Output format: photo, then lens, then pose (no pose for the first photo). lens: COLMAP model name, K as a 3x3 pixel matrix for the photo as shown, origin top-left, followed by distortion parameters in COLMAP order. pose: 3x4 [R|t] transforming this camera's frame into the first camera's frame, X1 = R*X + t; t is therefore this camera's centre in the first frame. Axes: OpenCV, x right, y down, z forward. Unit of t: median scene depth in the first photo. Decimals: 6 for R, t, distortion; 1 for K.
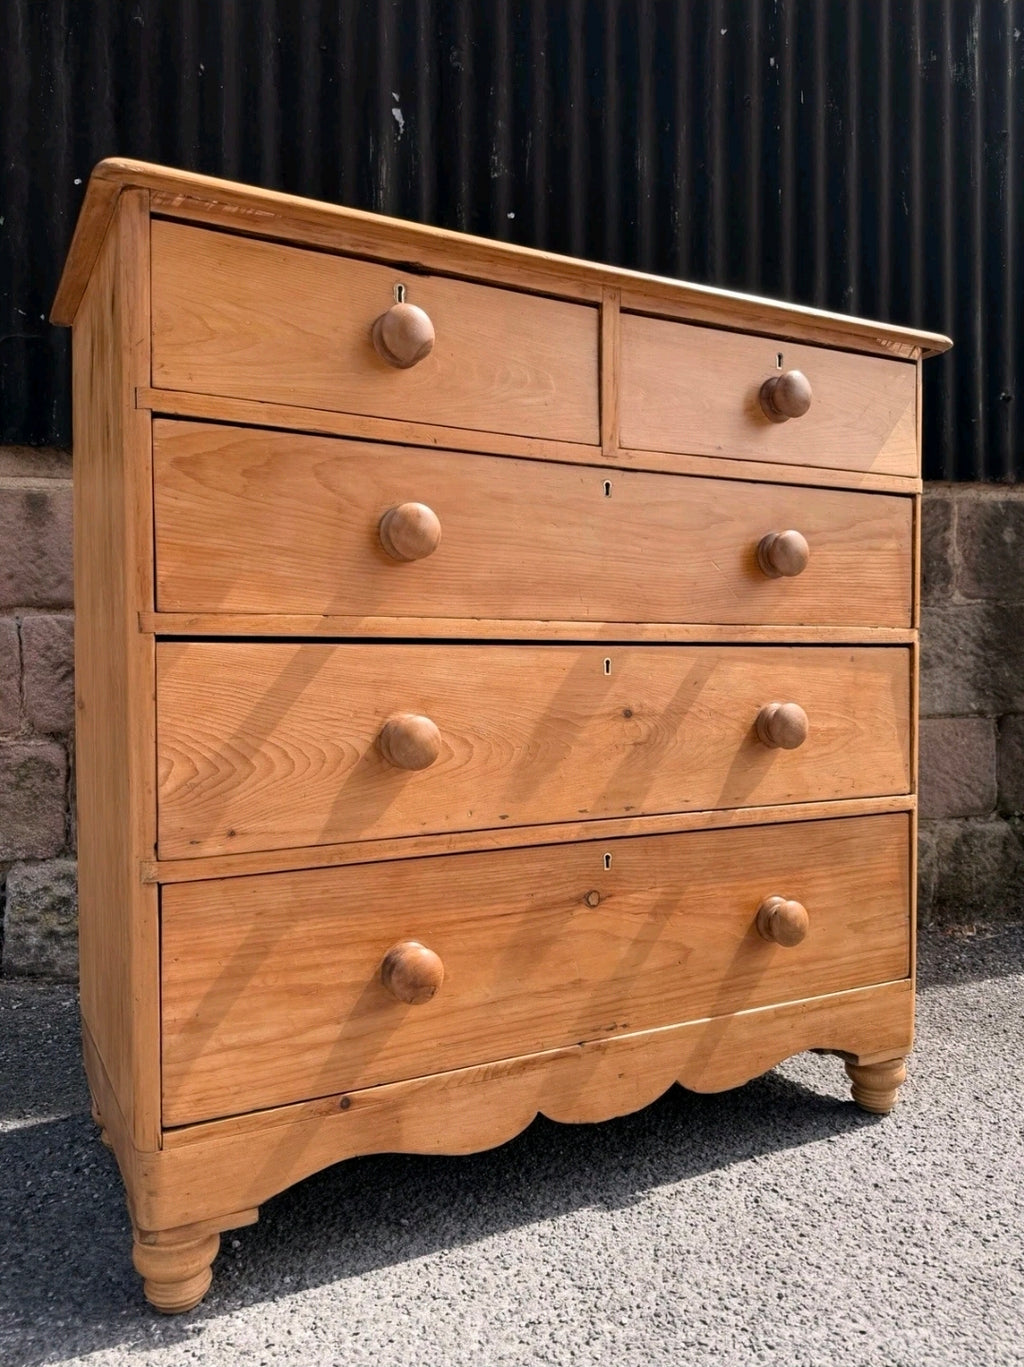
lens RADIAL K [[1035.5, 0, 515.1], [0, 1035.5, 679.2], [0, 0, 1]] dist [0.008176, -0.021488]
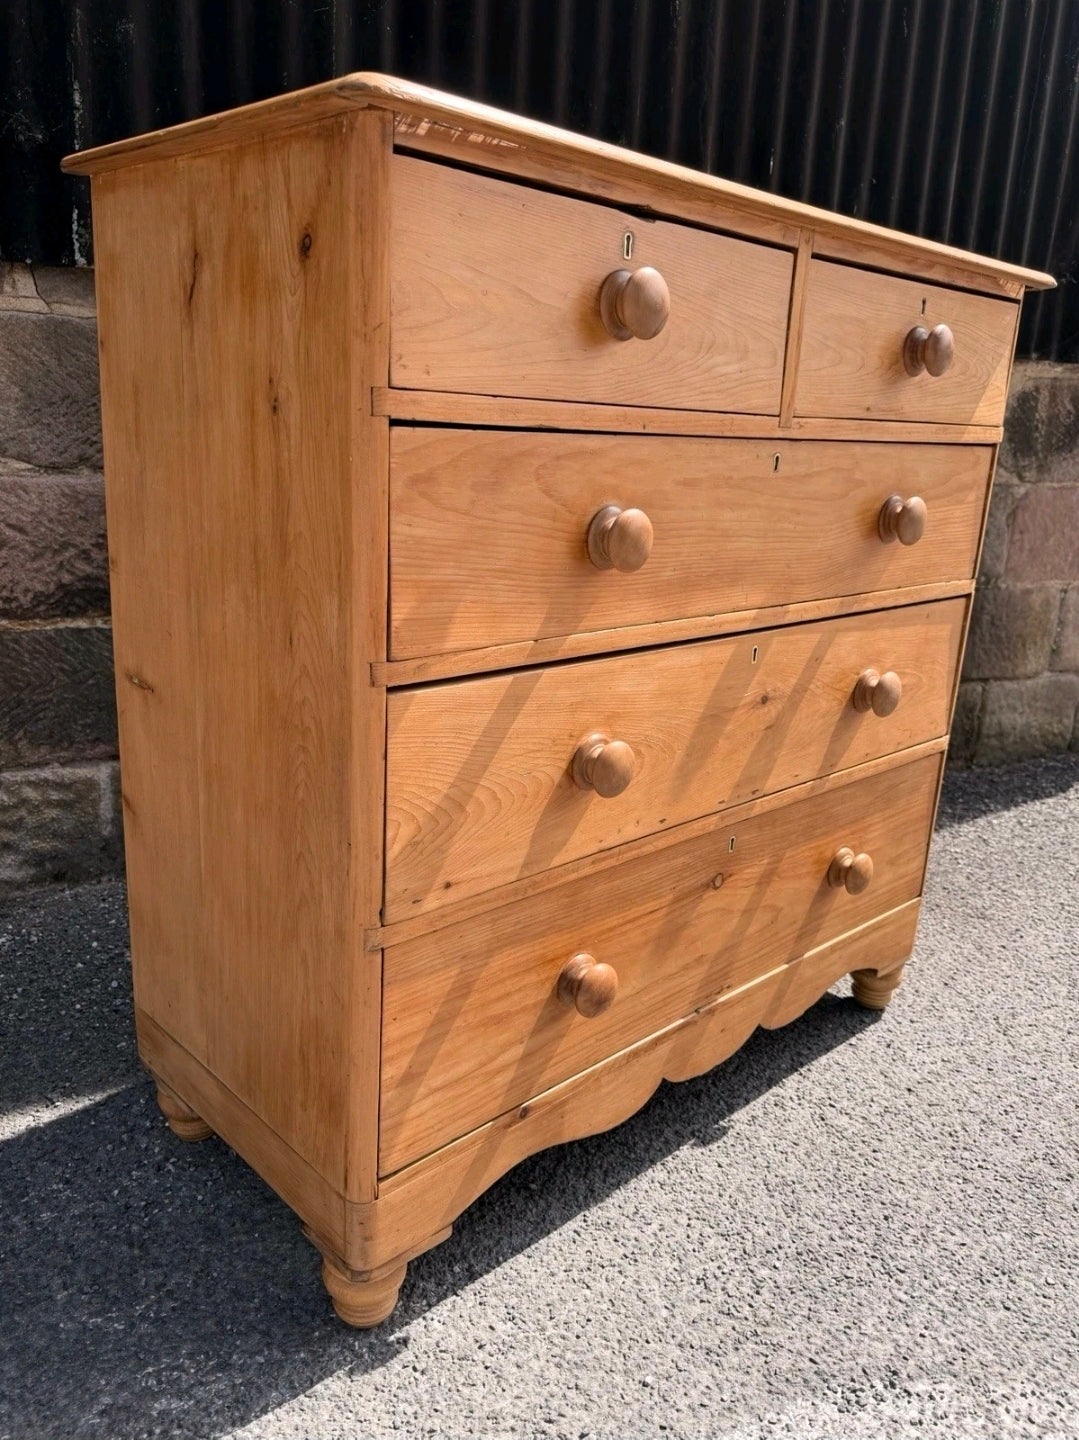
lens RADIAL K [[1090.8, 0, 548.5], [0, 1090.8, 721.3], [0, 0, 1]] dist [0.008176, -0.021488]
pose [[0.962303, -0.022343, 0.271060, -0.372092], [-0.049895, 0.965204, 0.256695, -0.203744], [-0.267364, -0.260543, 0.927704, 0.101691]]
